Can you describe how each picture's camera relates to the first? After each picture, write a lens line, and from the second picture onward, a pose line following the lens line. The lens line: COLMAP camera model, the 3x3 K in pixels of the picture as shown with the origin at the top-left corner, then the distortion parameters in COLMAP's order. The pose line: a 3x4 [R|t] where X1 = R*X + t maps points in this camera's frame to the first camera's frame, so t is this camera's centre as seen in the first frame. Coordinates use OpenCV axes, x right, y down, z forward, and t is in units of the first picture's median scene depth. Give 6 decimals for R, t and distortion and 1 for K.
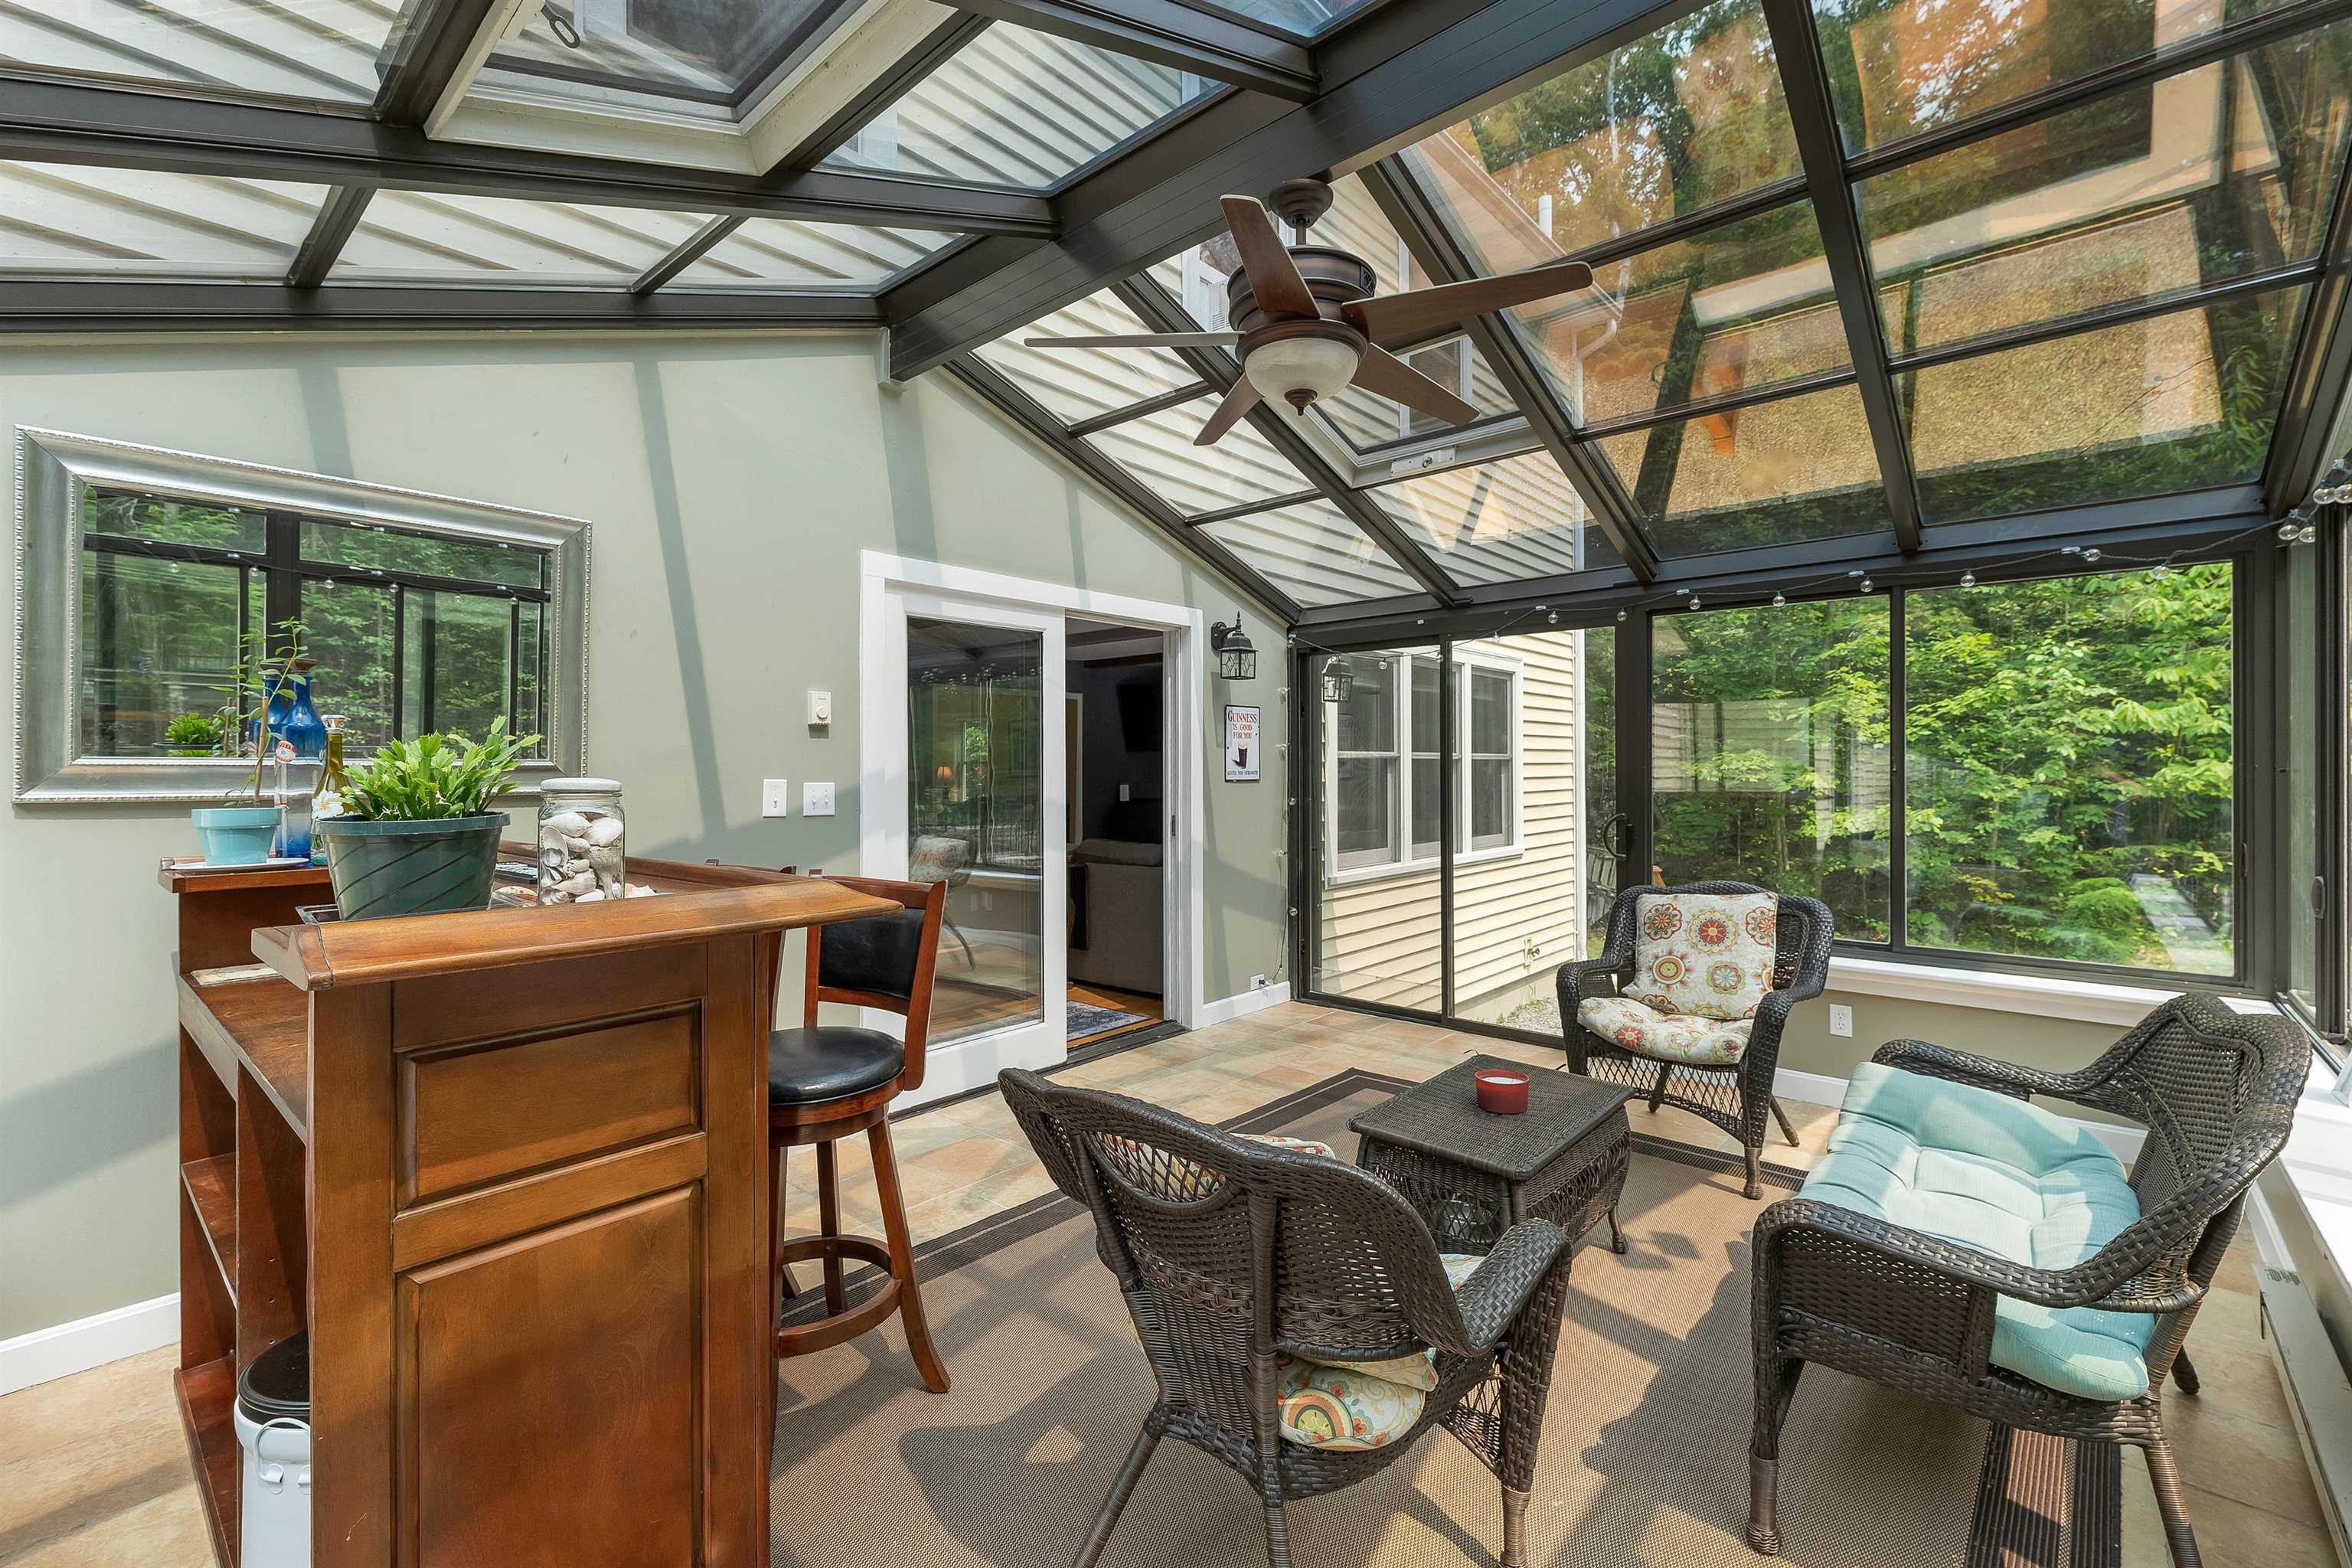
lens RADIAL K [[1008.5, 0, 1176.9], [0, 1008.5, 771.3], [0, 0, 1]] dist [-0.000129, -0.000088]
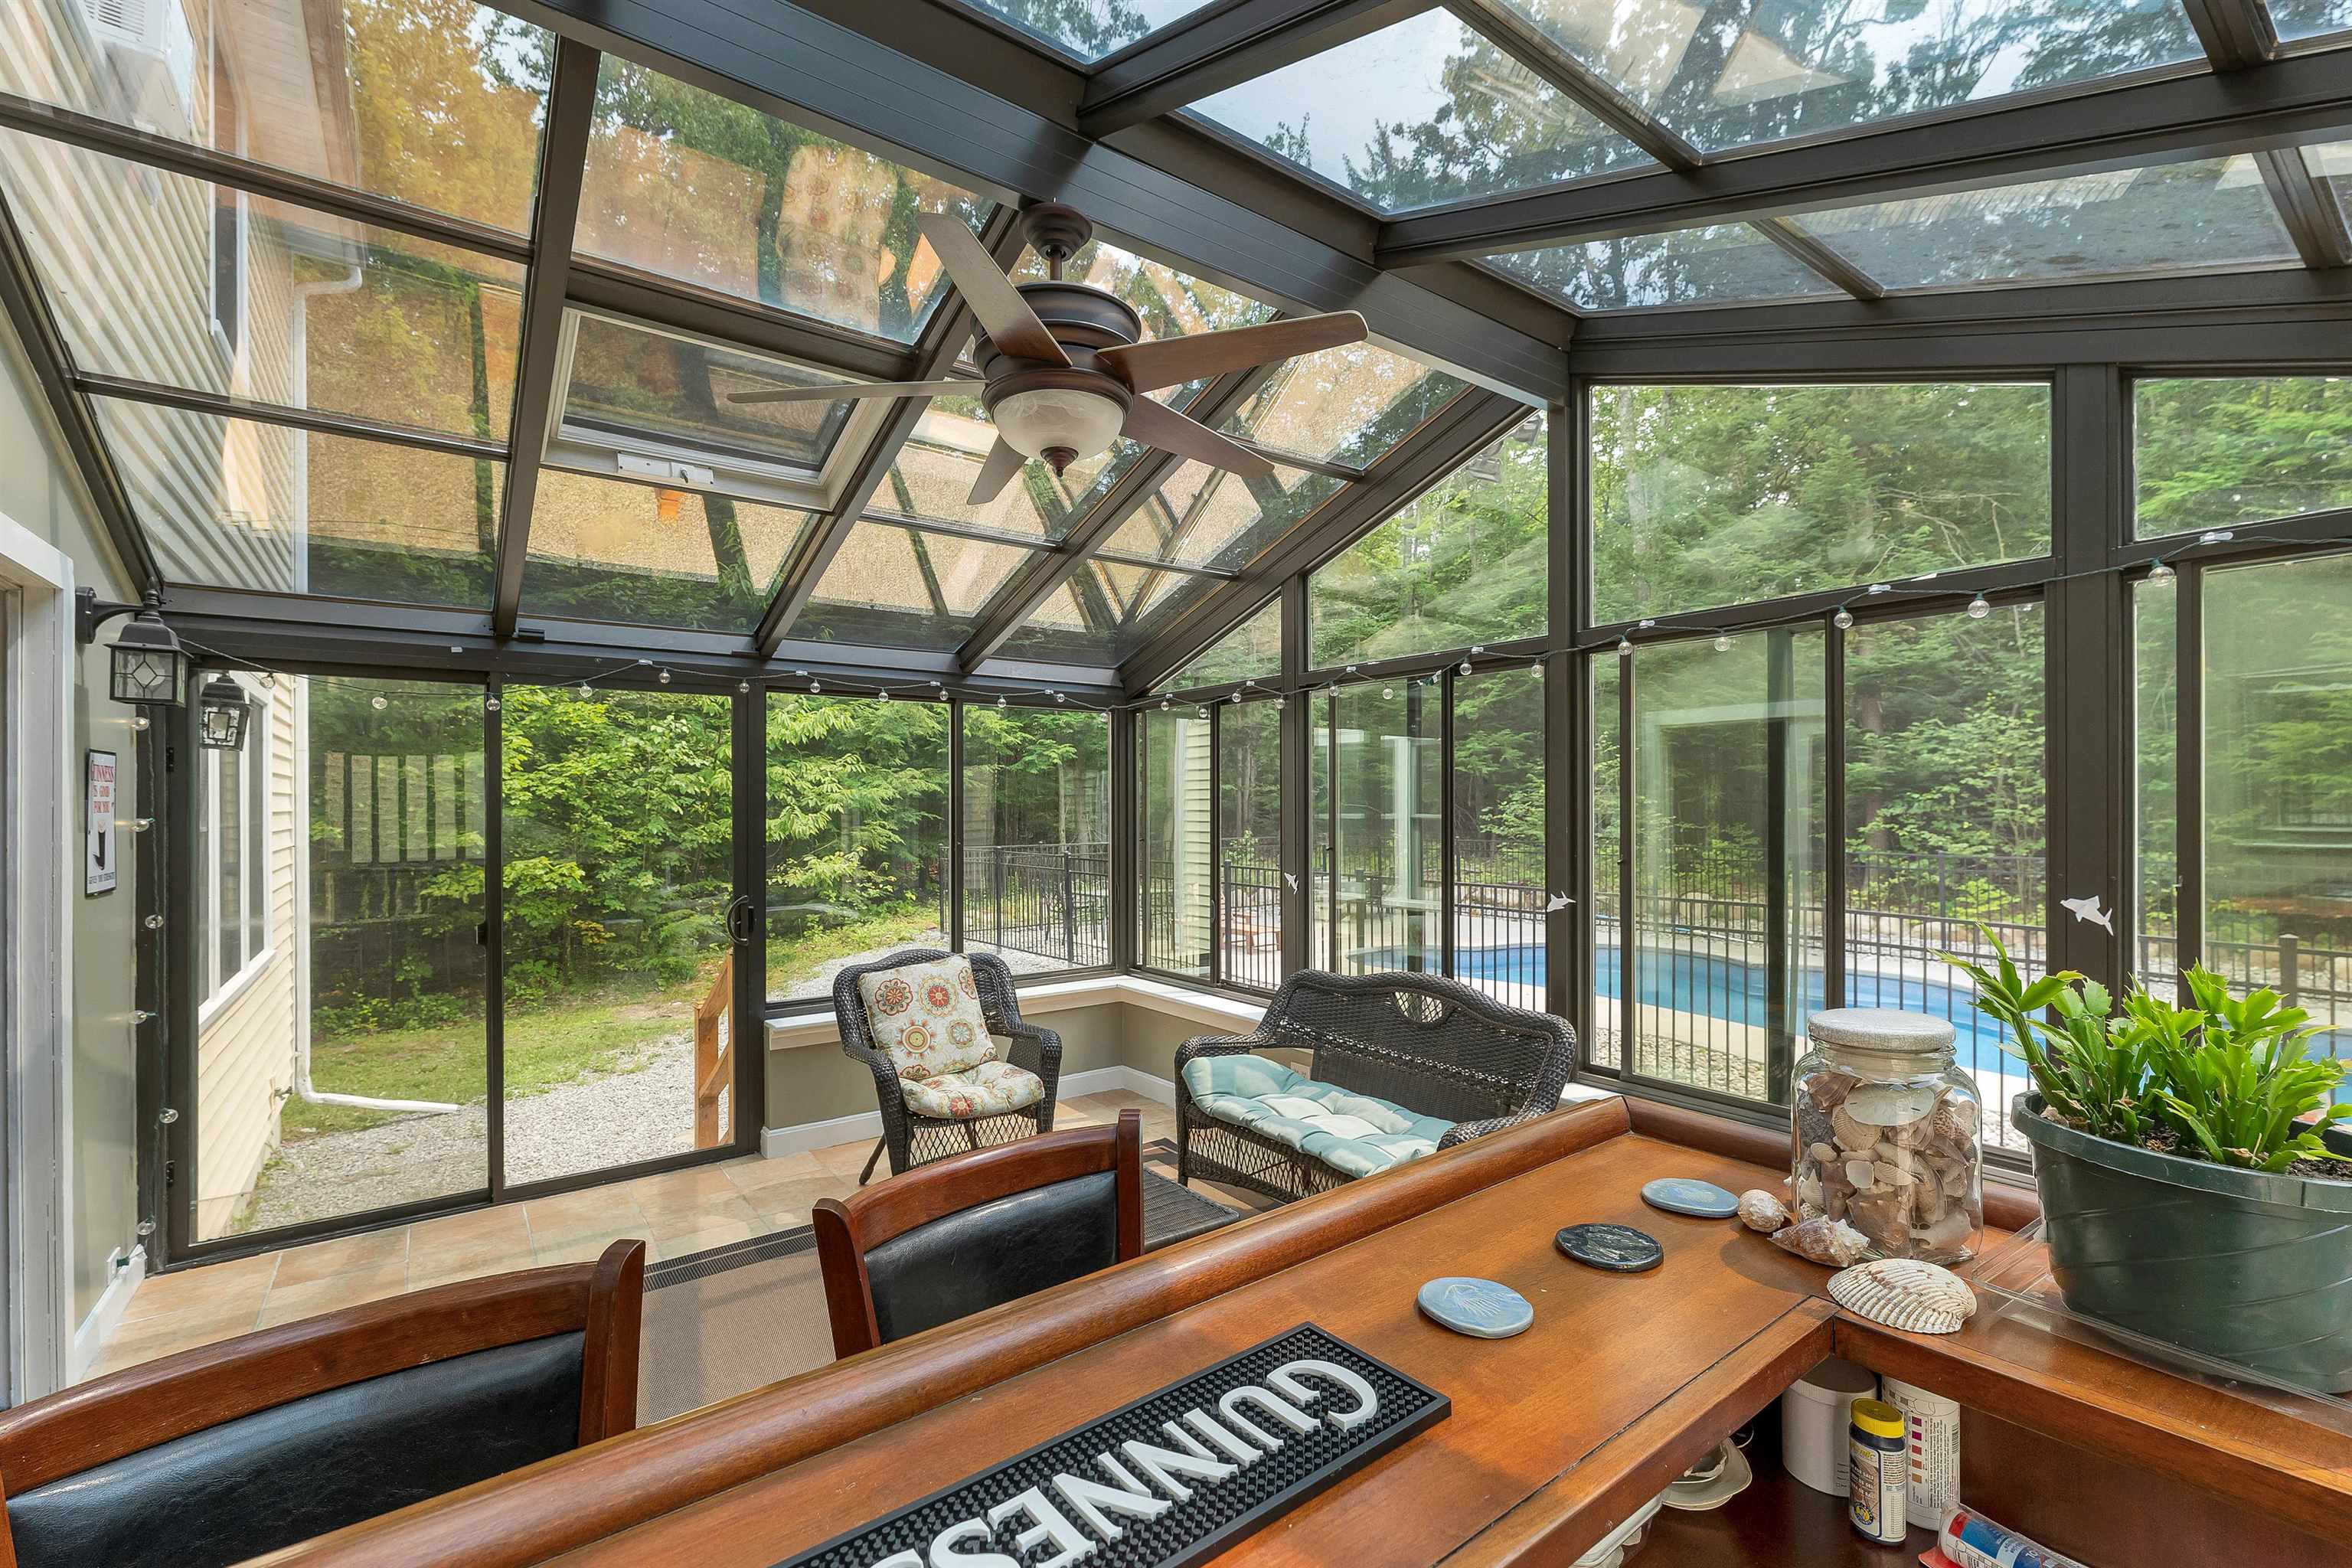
lens RADIAL K [[991.4, 0, 1175.1], [0, 991.4, 811.3], [0, 0, 1]] dist [0.000072, 0.000183]
pose [[0.209639, -0.001674, 0.977777, -0.258109], [0.006286, 0.999980, 0.000364, -0.023489], [-0.977759, 0.006070, 0.209646, 0.271926]]
